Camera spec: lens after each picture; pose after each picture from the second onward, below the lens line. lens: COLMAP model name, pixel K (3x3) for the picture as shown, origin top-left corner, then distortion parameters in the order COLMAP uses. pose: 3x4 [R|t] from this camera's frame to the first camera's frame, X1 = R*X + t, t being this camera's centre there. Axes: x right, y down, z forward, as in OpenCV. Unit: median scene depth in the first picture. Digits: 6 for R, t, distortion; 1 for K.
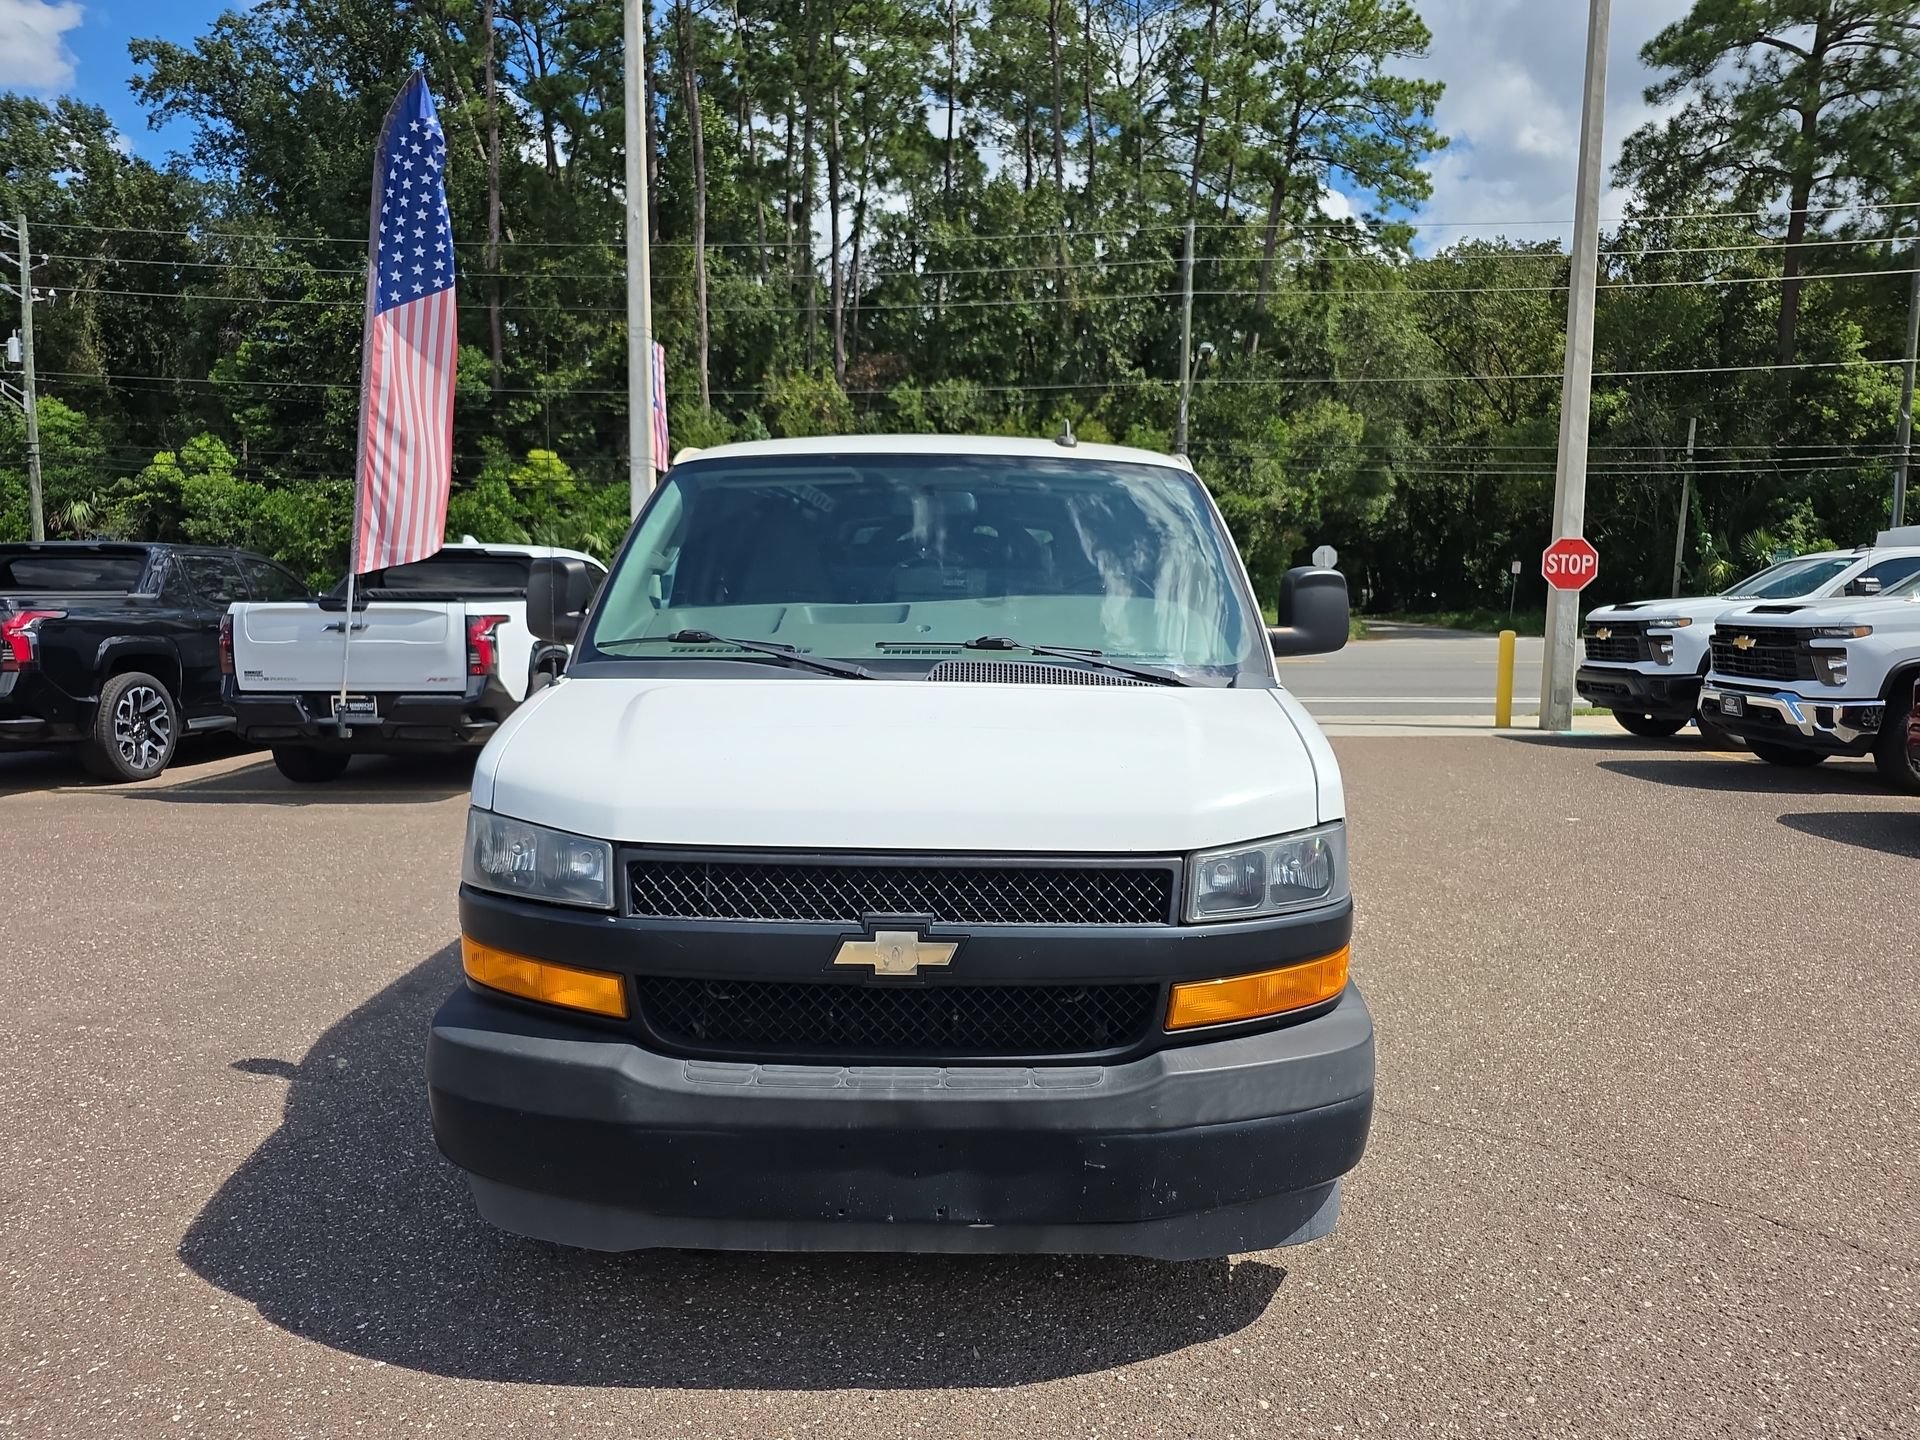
lens RADIAL K [[1289.3, 0, 953.7], [0, 1289.3, 732.2], [0, 0, 1]] dist [0.043912, -0.029723]
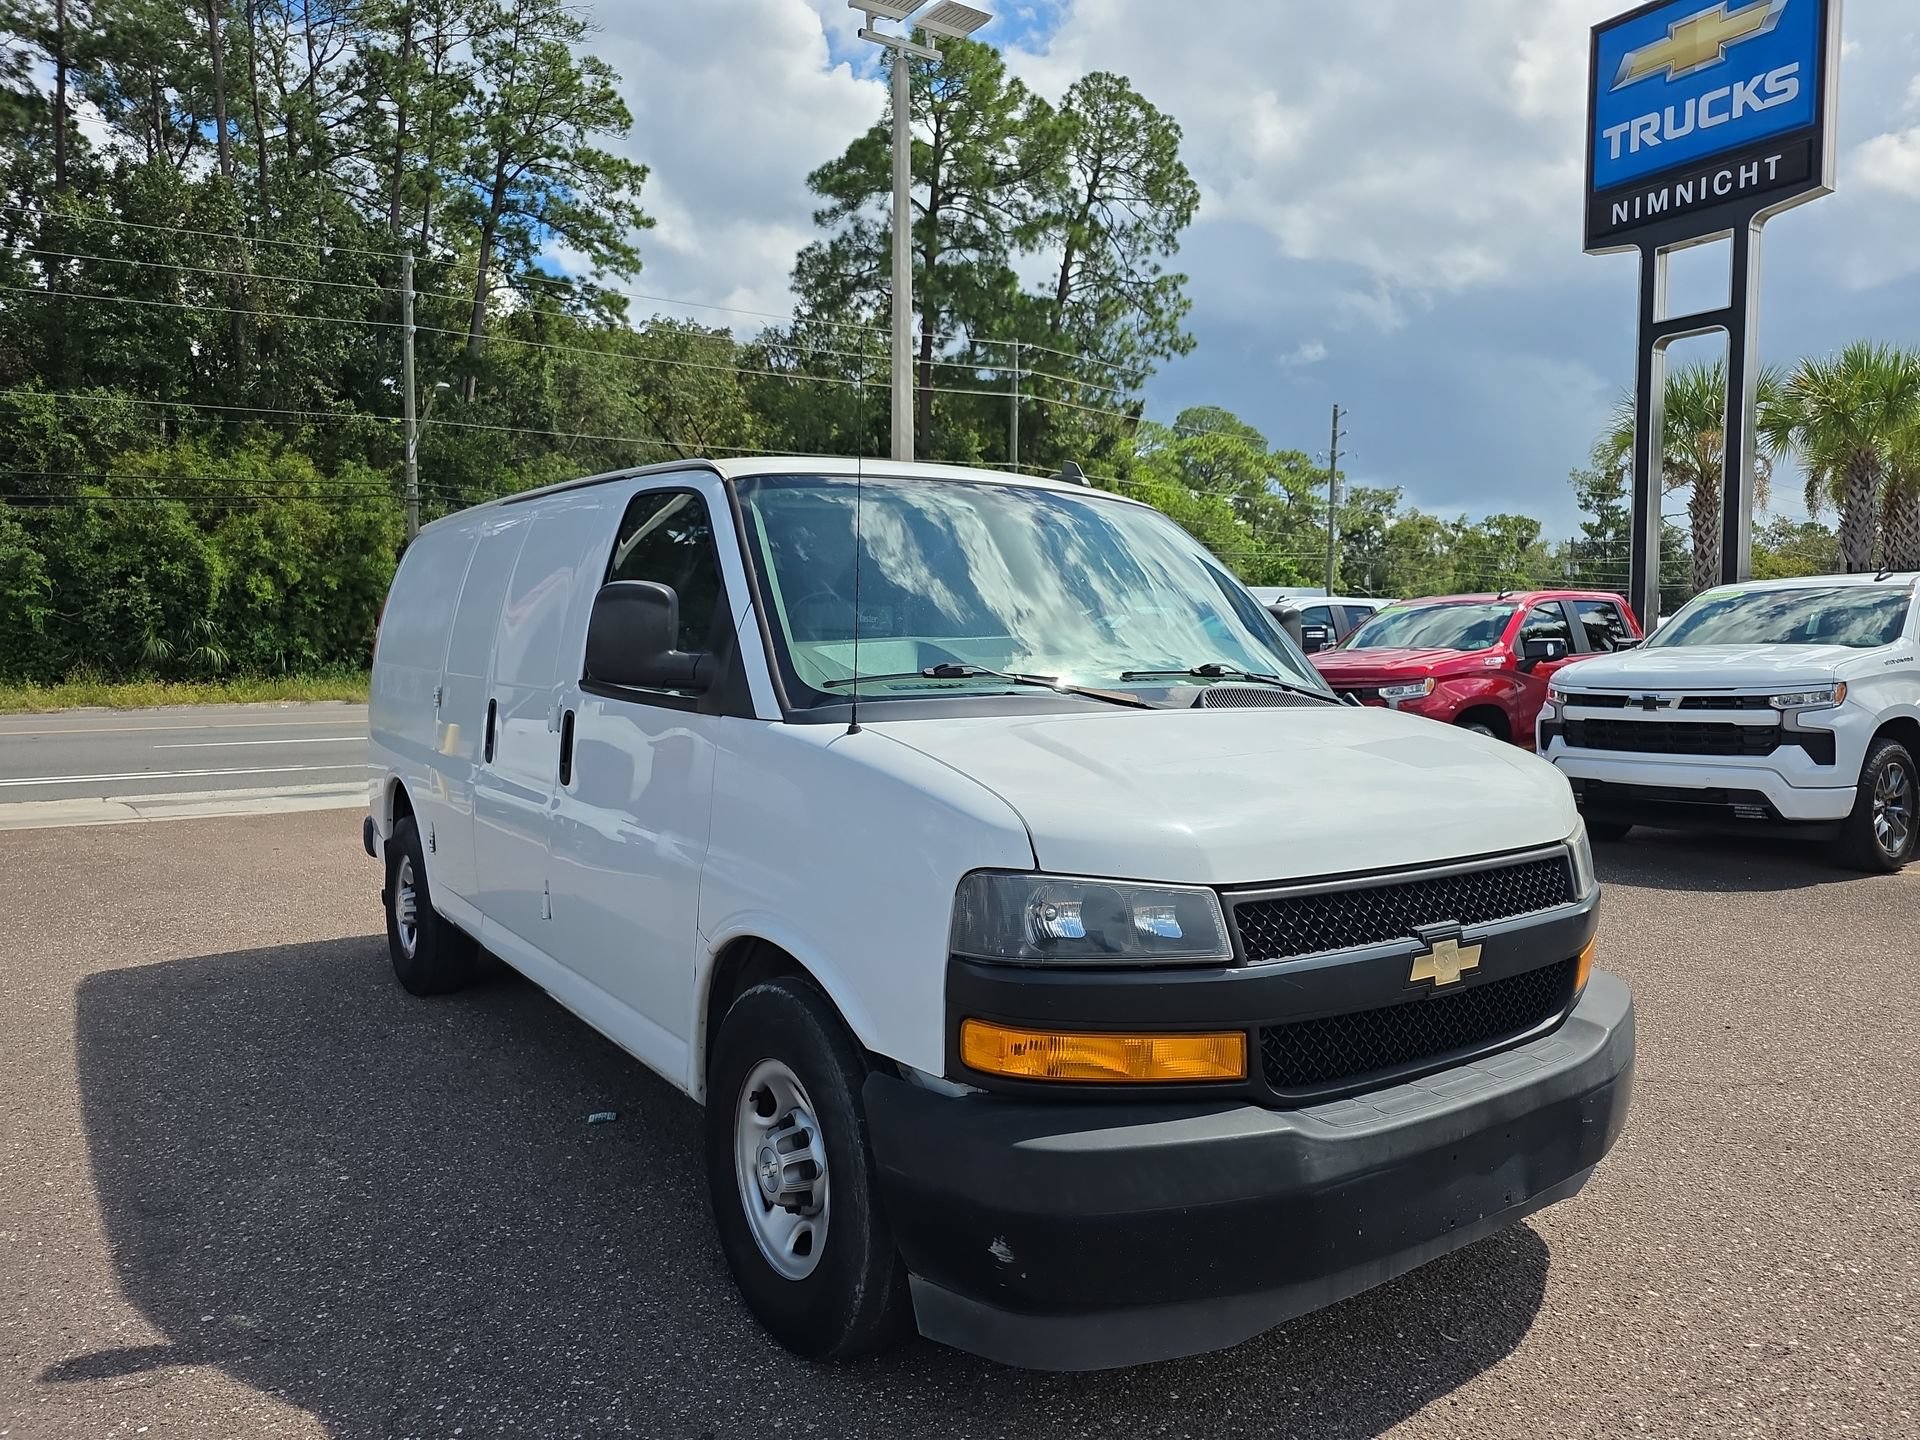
lens RADIAL K [[1289.3, 0, 964.9], [0, 1289.3, 716.9], [0, 0, 1]] dist [0.043912, -0.029723]
pose [[0.806797, -0.038329, 0.589584, -0.056034], [0.069459, 0.997127, -0.030226, -0.001127], [-0.586731, 0.065338, 0.807142, 0.021704]]
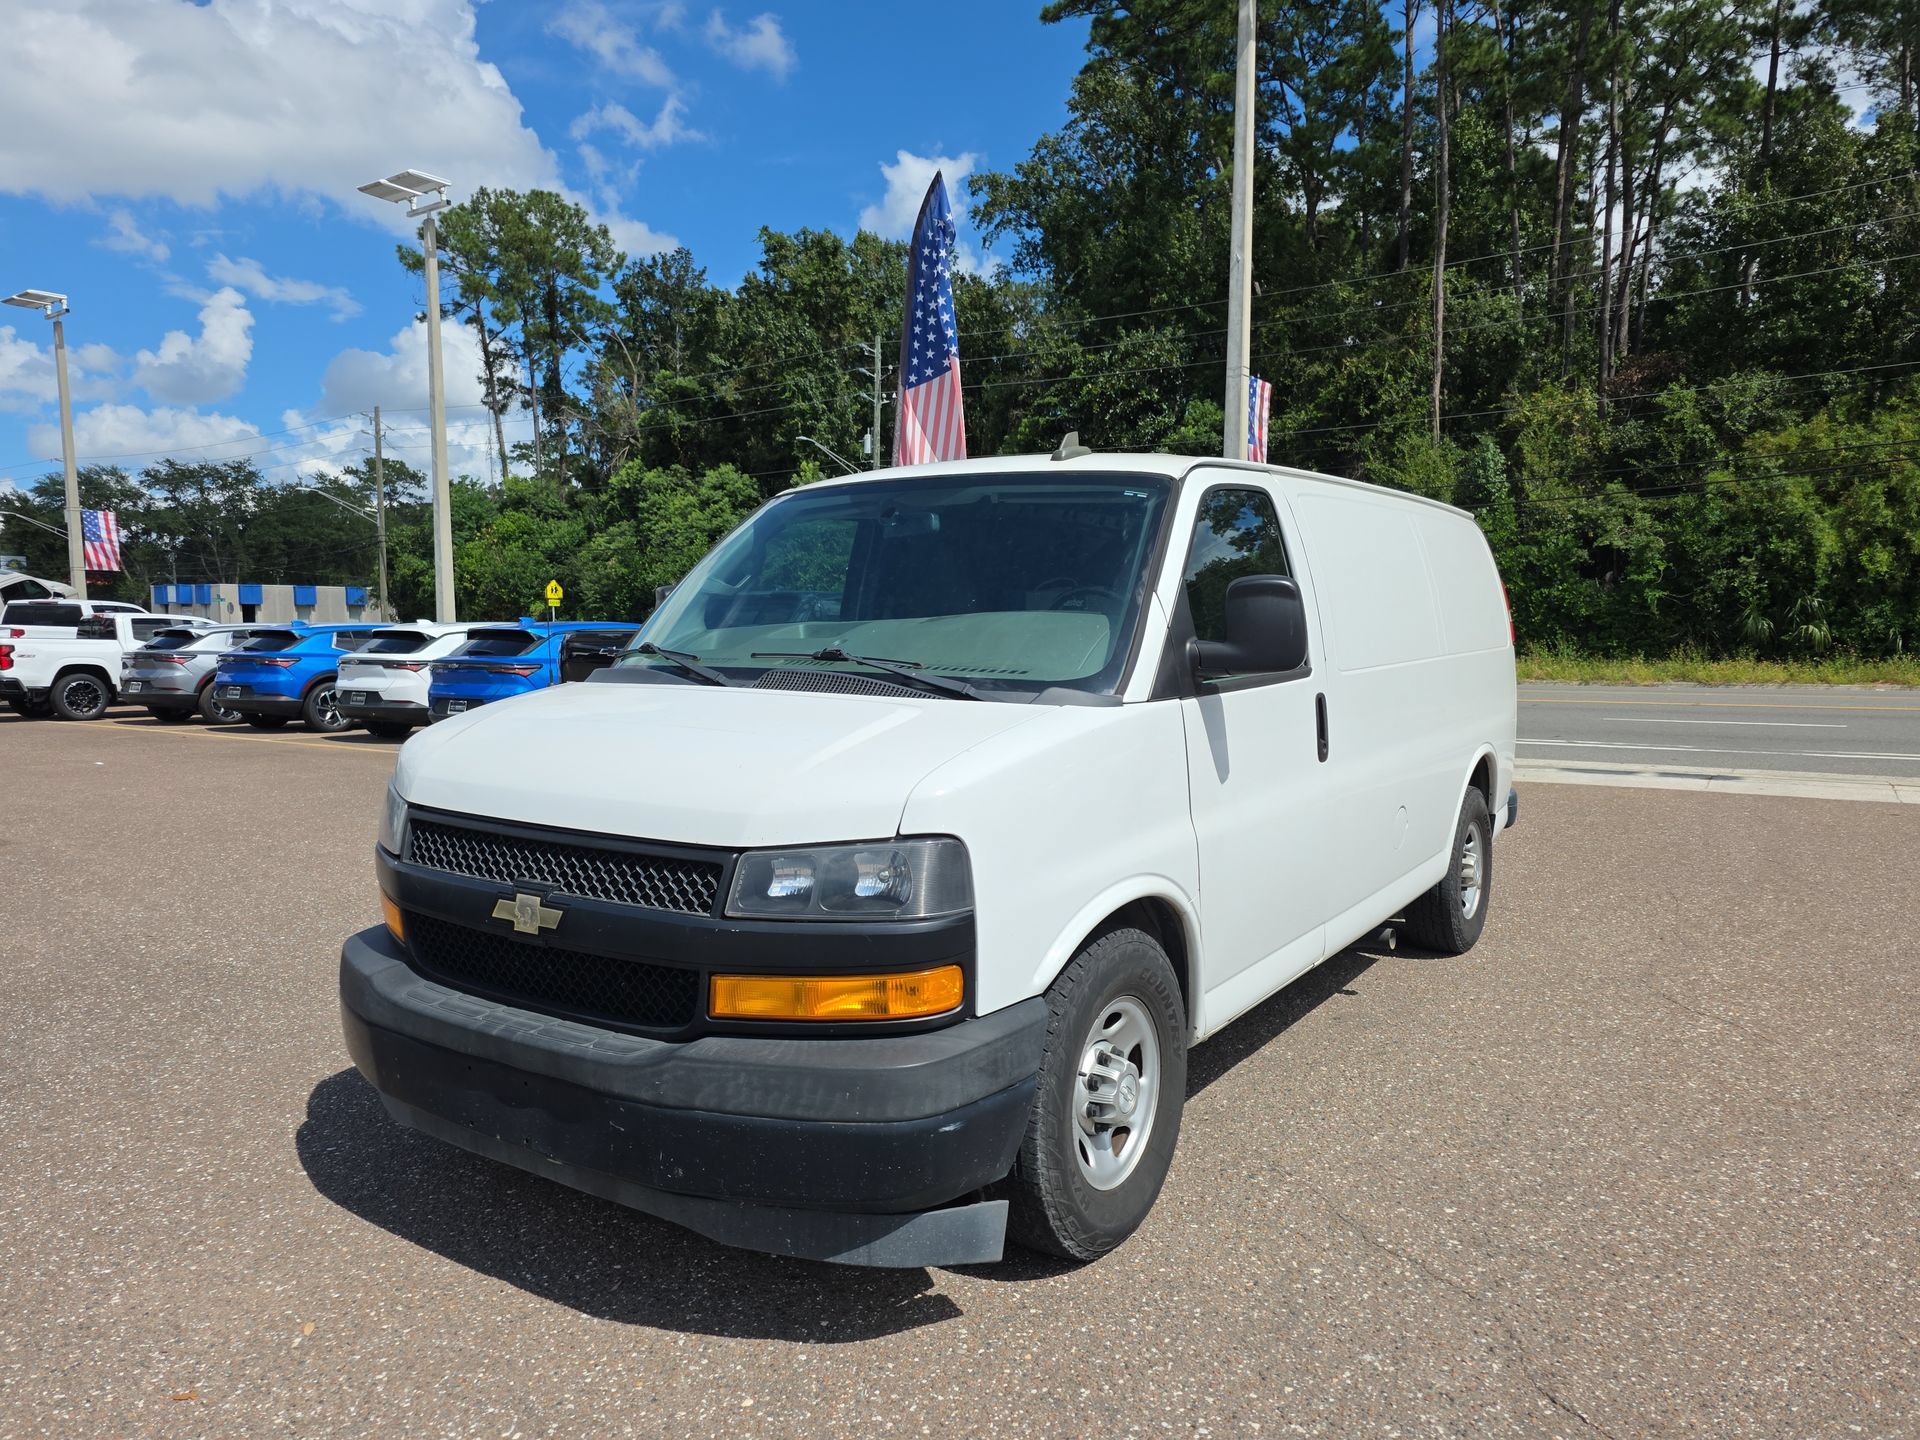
lens RADIAL K [[1289.3, 0, 958.0], [0, 1289.3, 746.3], [0, 0, 1]] dist [0.043912, -0.029723]
pose [[0.832870, 0.041189, -0.551934, 0.053428], [-0.051745, 0.998654, -0.003558, 0.000318], [0.551045, 0.031523, 0.833880, 0.013741]]
